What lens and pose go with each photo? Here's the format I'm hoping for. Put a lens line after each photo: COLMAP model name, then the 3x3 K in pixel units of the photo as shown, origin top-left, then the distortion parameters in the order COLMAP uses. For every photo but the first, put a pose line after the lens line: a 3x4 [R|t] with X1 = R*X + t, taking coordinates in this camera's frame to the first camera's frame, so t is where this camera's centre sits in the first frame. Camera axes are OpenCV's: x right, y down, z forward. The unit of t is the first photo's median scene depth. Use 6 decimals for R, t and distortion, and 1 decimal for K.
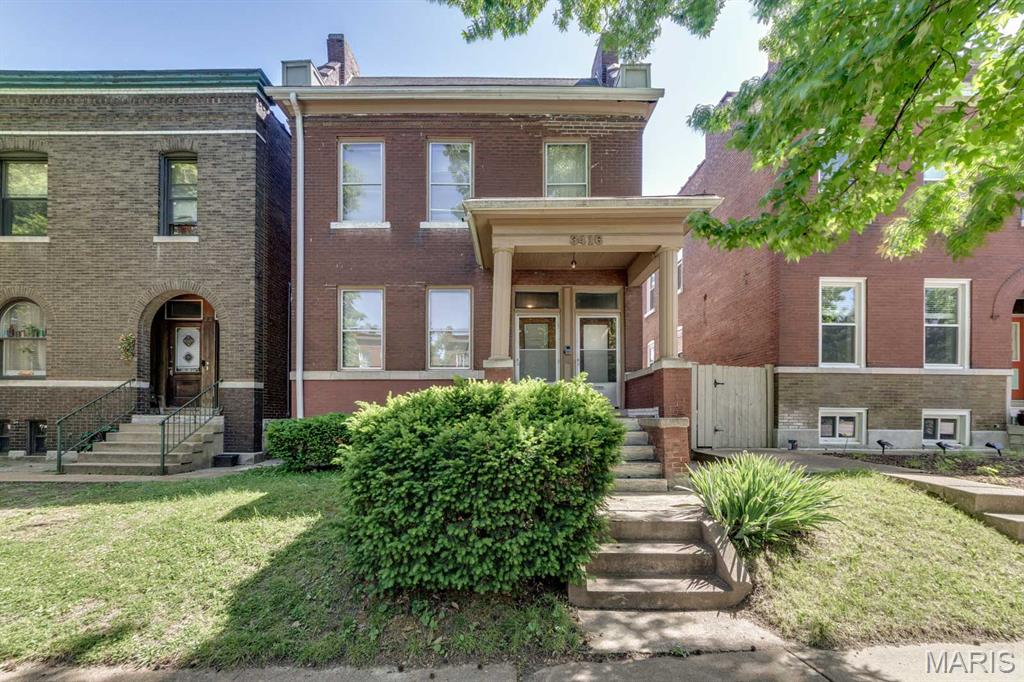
lens RADIAL K [[445.7, 0, 499.3], [0, 445.7, 405.4], [0, 0, 1]] dist [-0.001321, -0.000714]
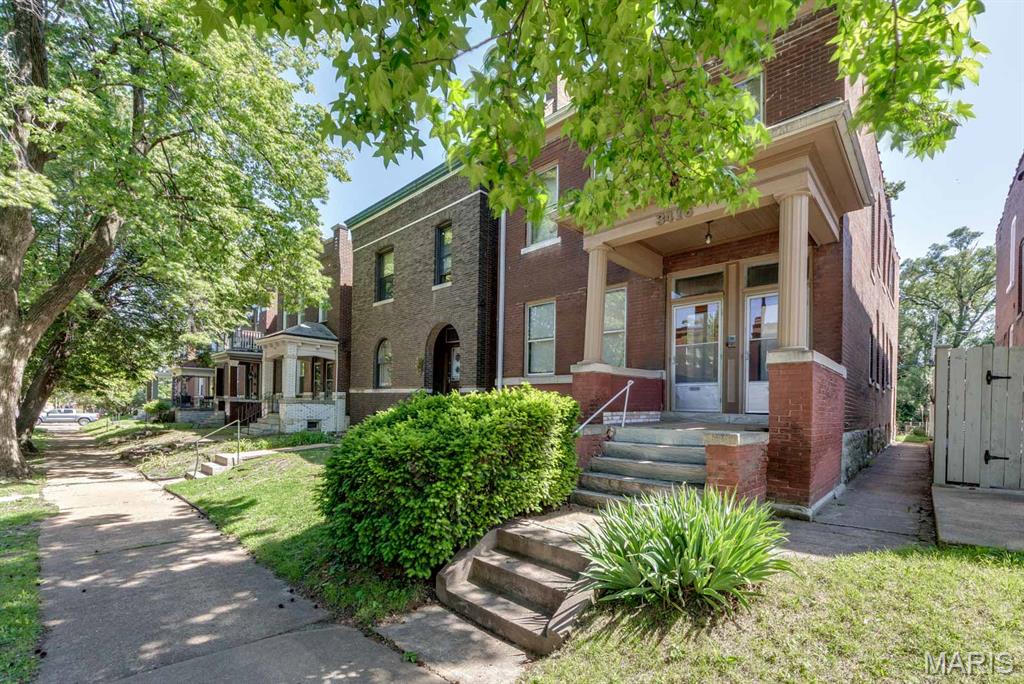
lens RADIAL K [[445.7, 0, 500.1], [0, 445.7, 405.2], [0, 0, 1]] dist [-0.001321, -0.000714]
pose [[0.722213, 0.008953, -0.691613, 0.386831], [-0.002156, 0.999941, 0.010693, -0.015465], [0.691668, -0.006231, 0.722189, 0.118269]]
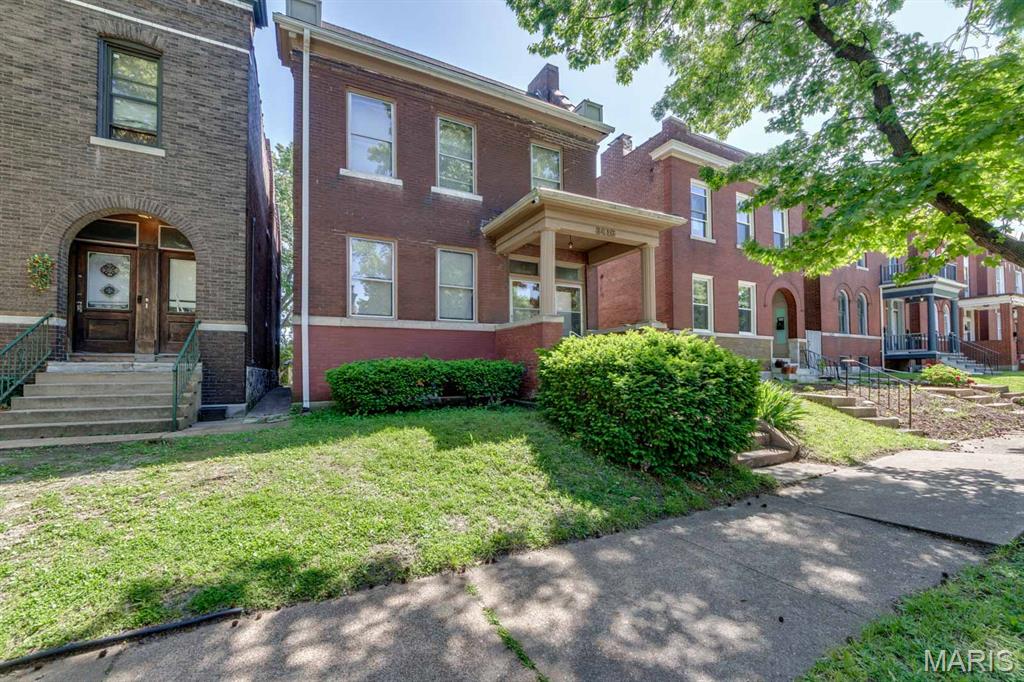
lens RADIAL K [[427.4, 0, 510.0], [0, 427.4, 347.7], [0, 0, 1]] dist [-0.001456, 0.001860]
pose [[0.885761, 0.018470, 0.463775, -0.472053], [-0.002985, 0.999414, -0.034101, 0.020762], [-0.464133, 0.028821, 0.885297, -0.009274]]
